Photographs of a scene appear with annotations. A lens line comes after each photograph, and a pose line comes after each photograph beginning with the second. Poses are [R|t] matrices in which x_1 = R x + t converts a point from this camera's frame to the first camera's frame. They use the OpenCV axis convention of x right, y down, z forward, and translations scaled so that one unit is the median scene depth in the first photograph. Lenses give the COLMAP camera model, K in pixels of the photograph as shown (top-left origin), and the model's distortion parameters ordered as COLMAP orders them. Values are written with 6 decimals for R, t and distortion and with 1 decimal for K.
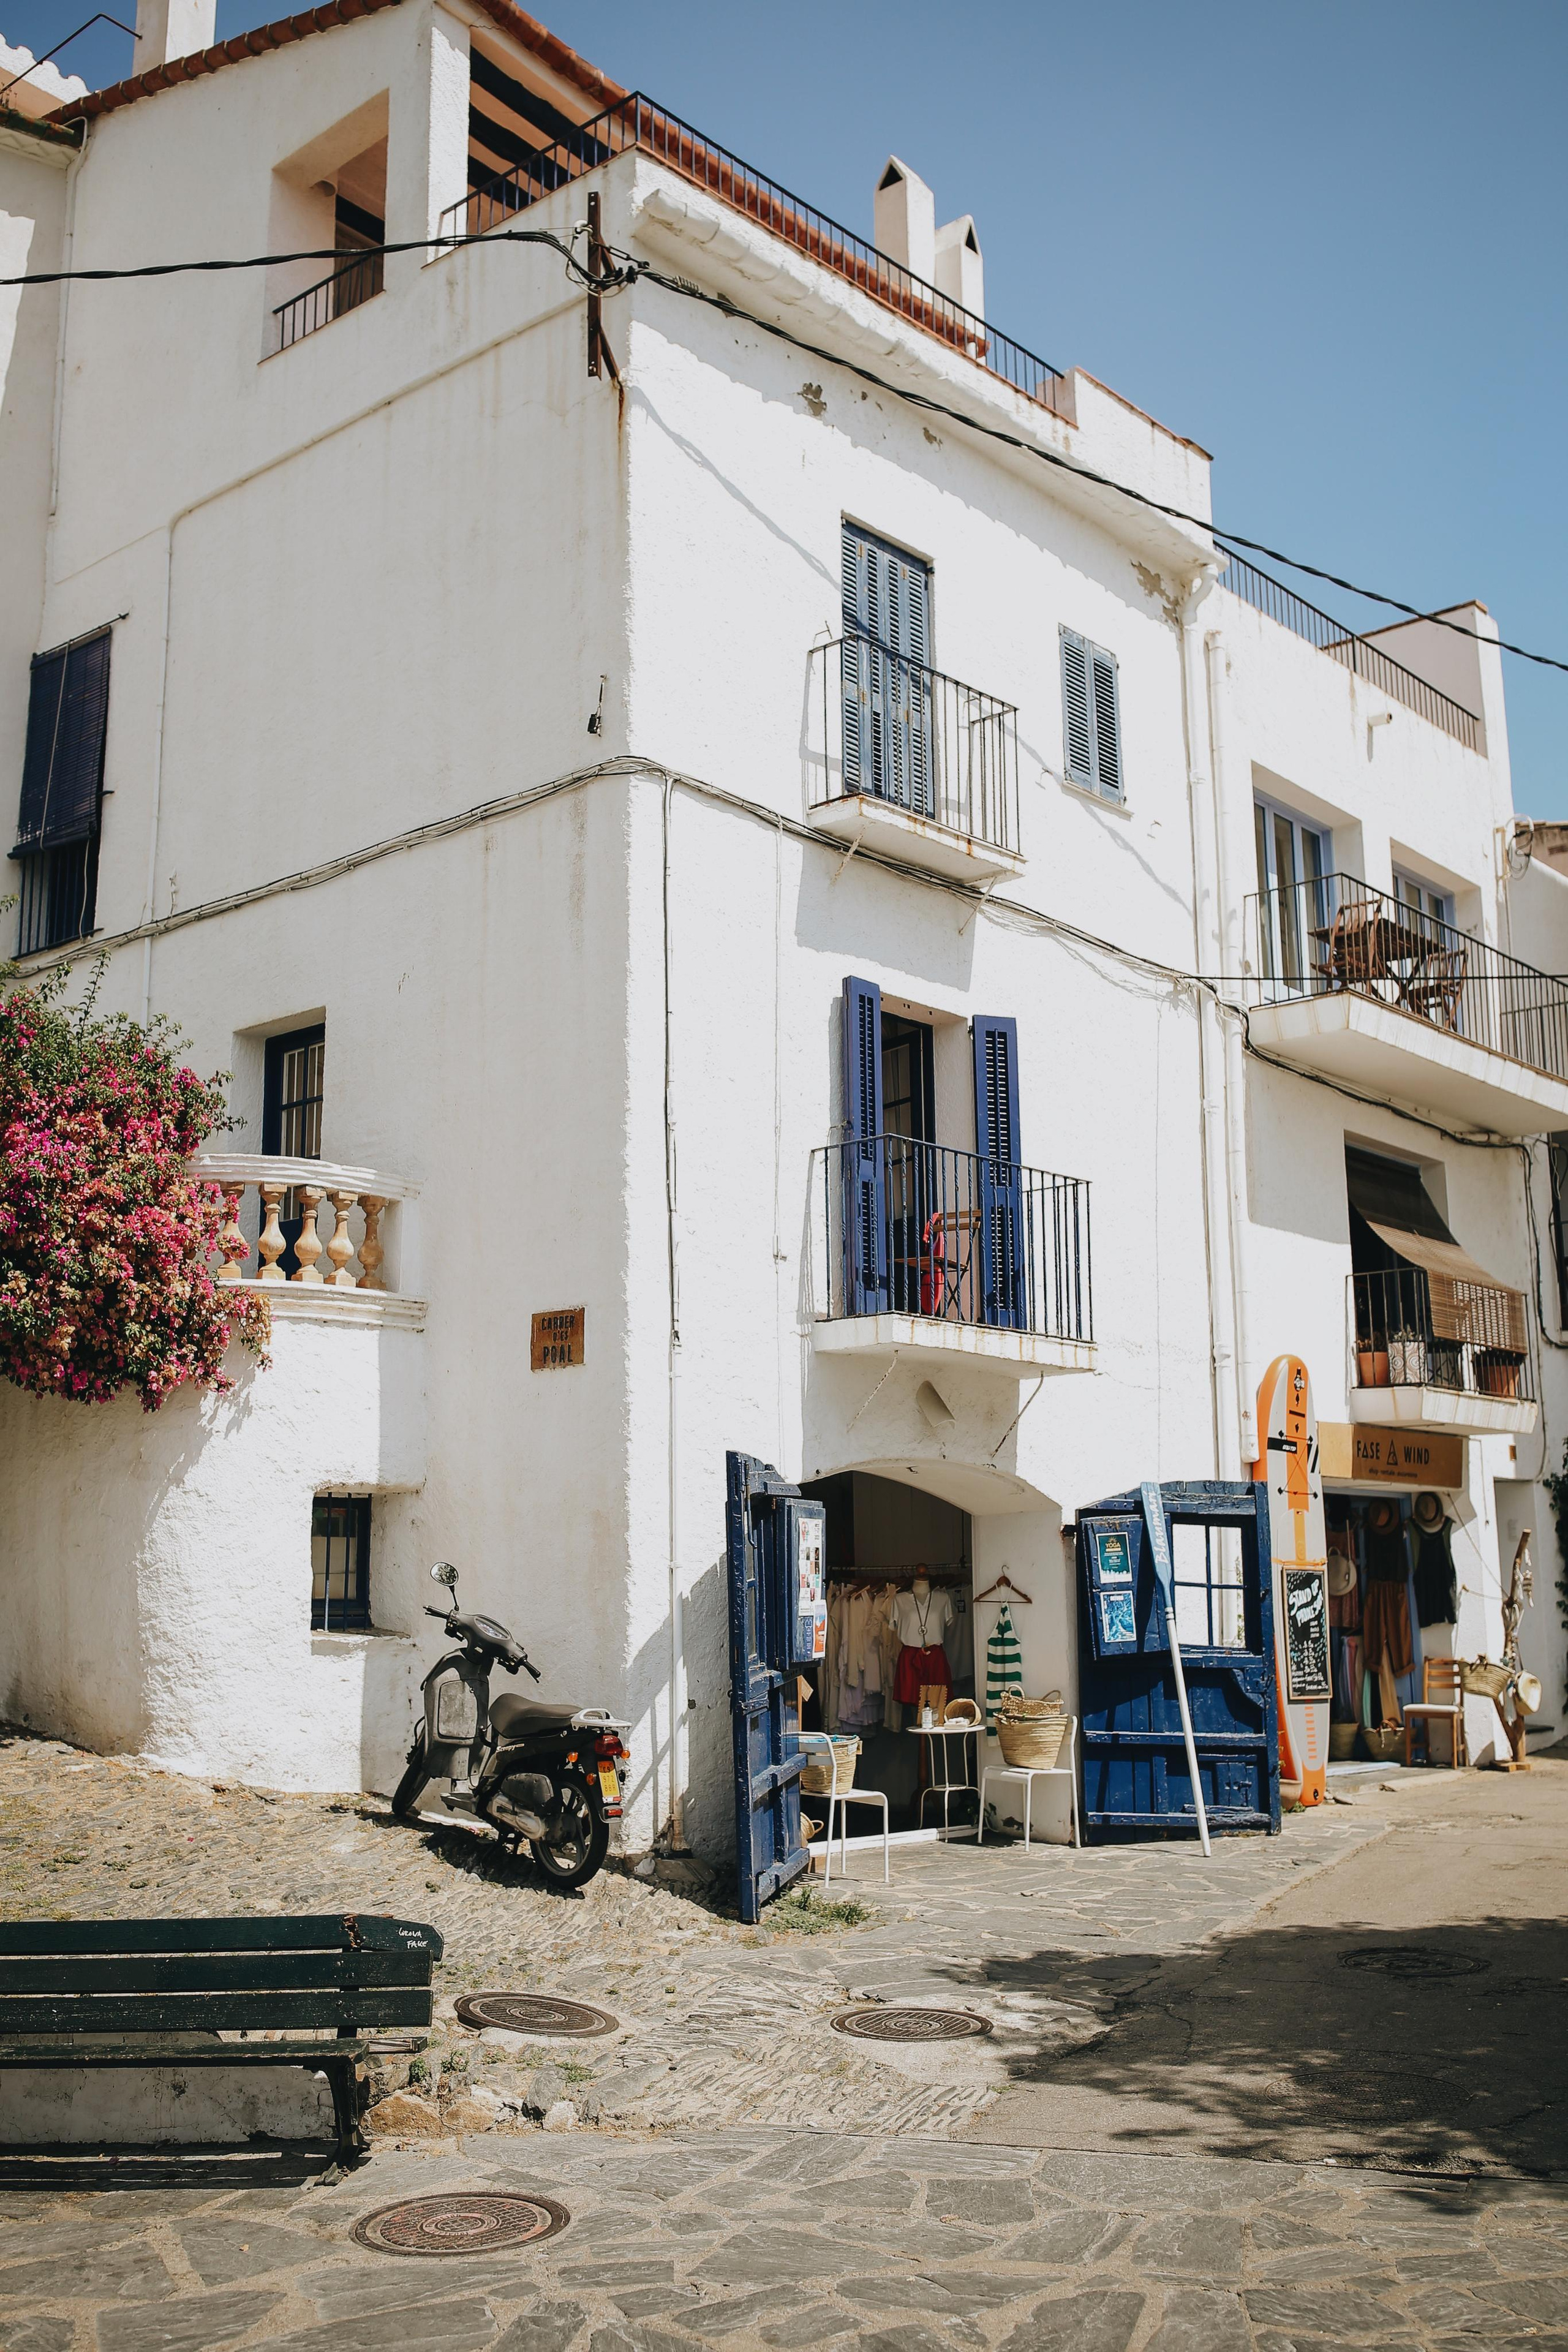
lens RADIAL K [[2254.9, 0, 779.4], [0, 2254.9, 1190.4], [0, 0, 1]] dist [-0.001615, -0.017108]
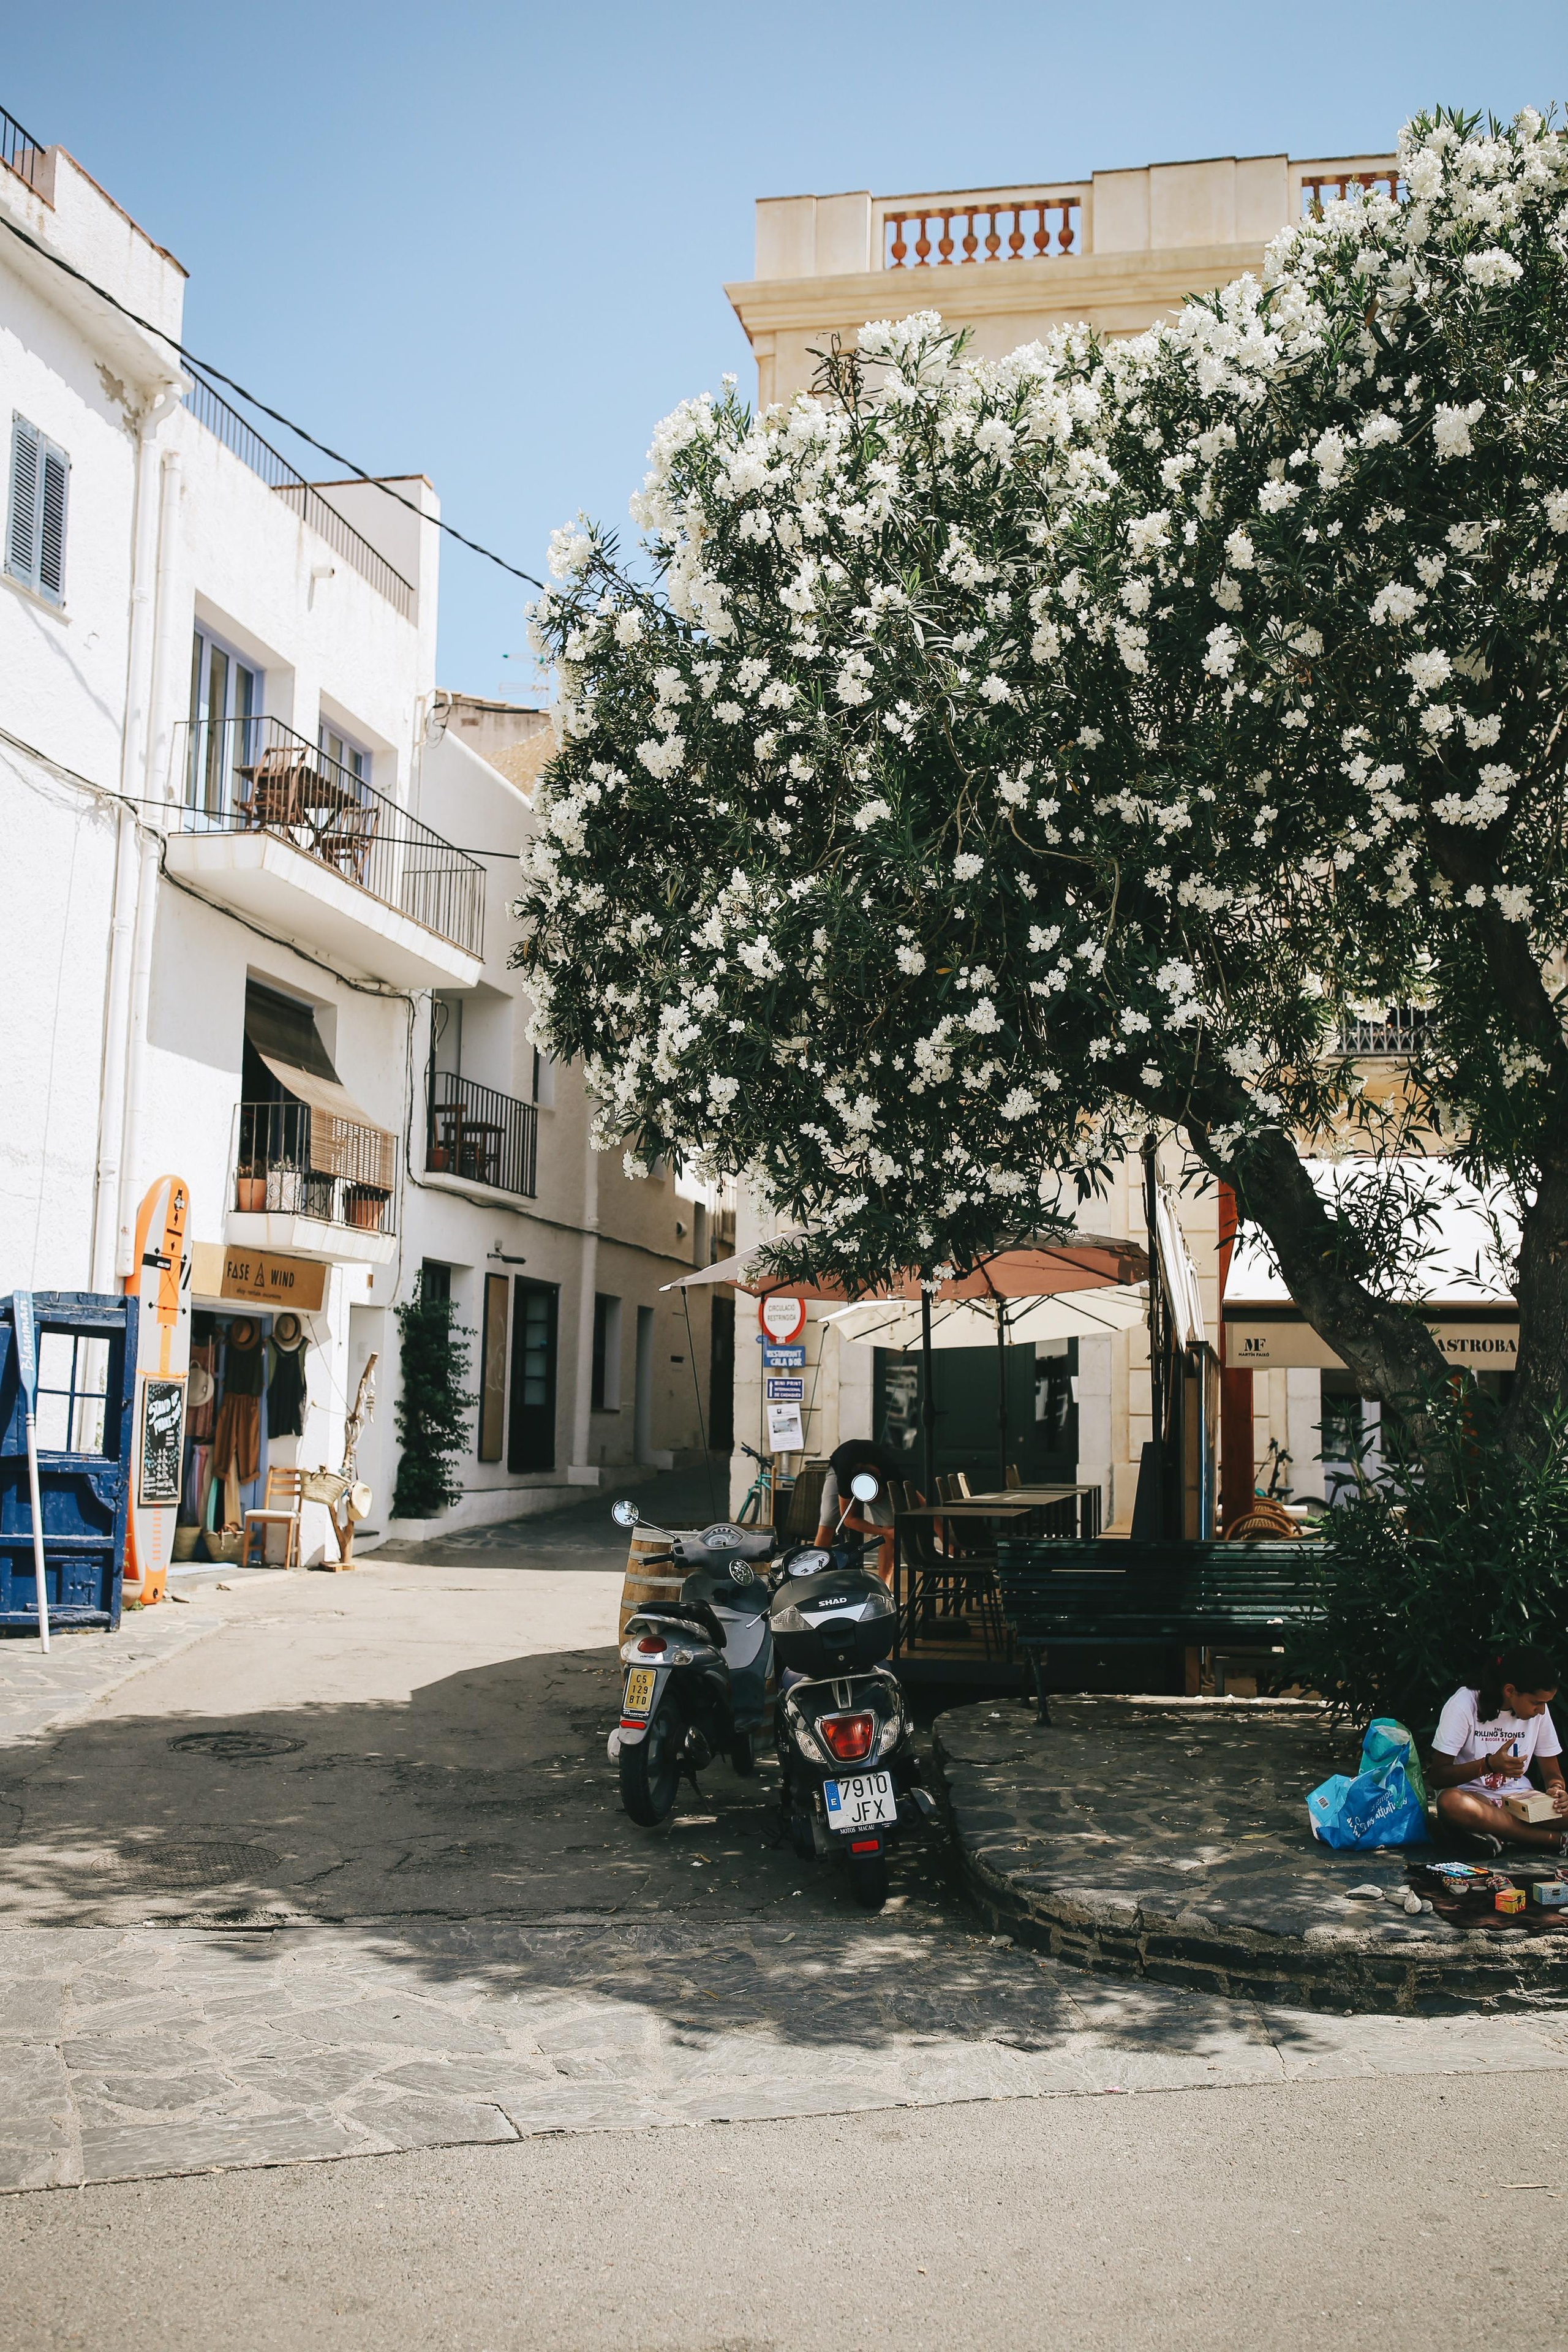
lens RADIAL K [[2254.9, 0, 779.4], [0, 2254.9, 1190.4], [0, 0, 1]] dist [-0.001615, -0.017108]
pose [[0.876876, 0.077630, 0.474408, -0.019639], [-0.117355, 0.991585, 0.054656, -0.009395], [-0.466173, -0.103600, 0.878607, -0.037600]]
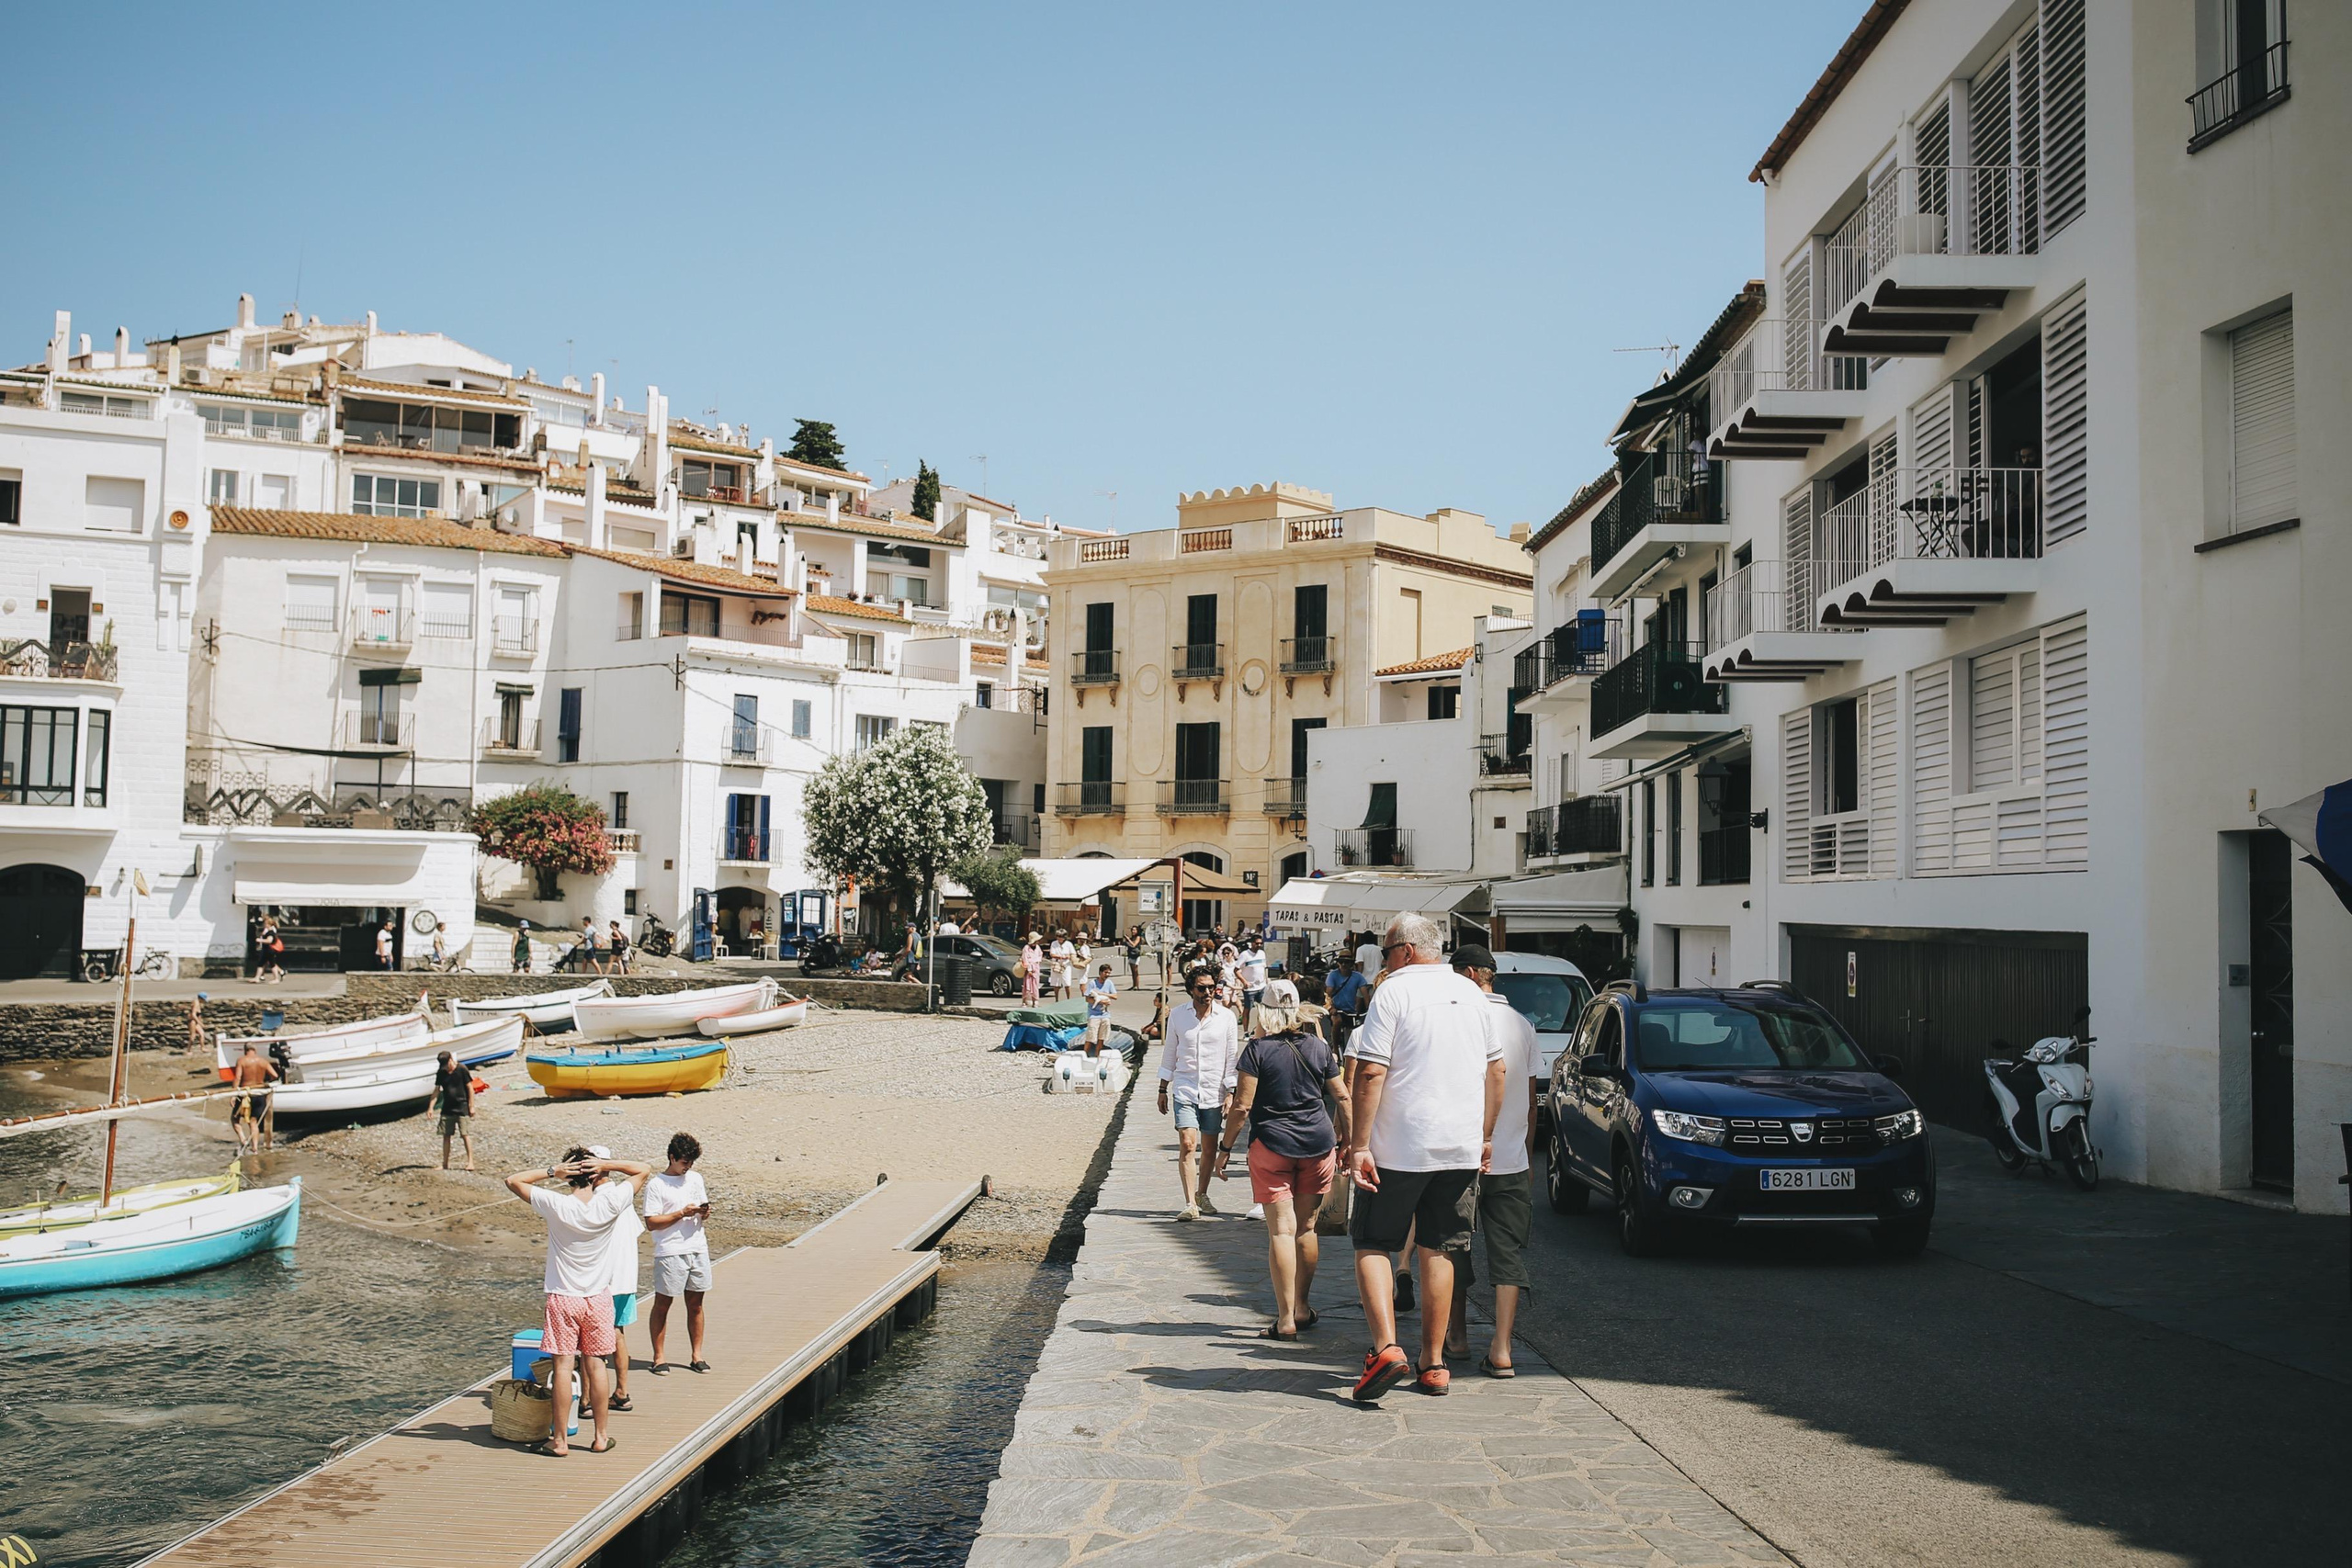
lens RADIAL K [[2394.0, 0, 1248.5], [0, 2394.0, 783.5], [0, 0, 1]] dist [-0.029088, -0.006778]
pose [[0.998893, 0.031253, 0.035156, 0.889948], [-0.035860, 0.989624, 0.139135, -0.799655], [-0.030442, -0.140242, 0.989649, -3.866127]]
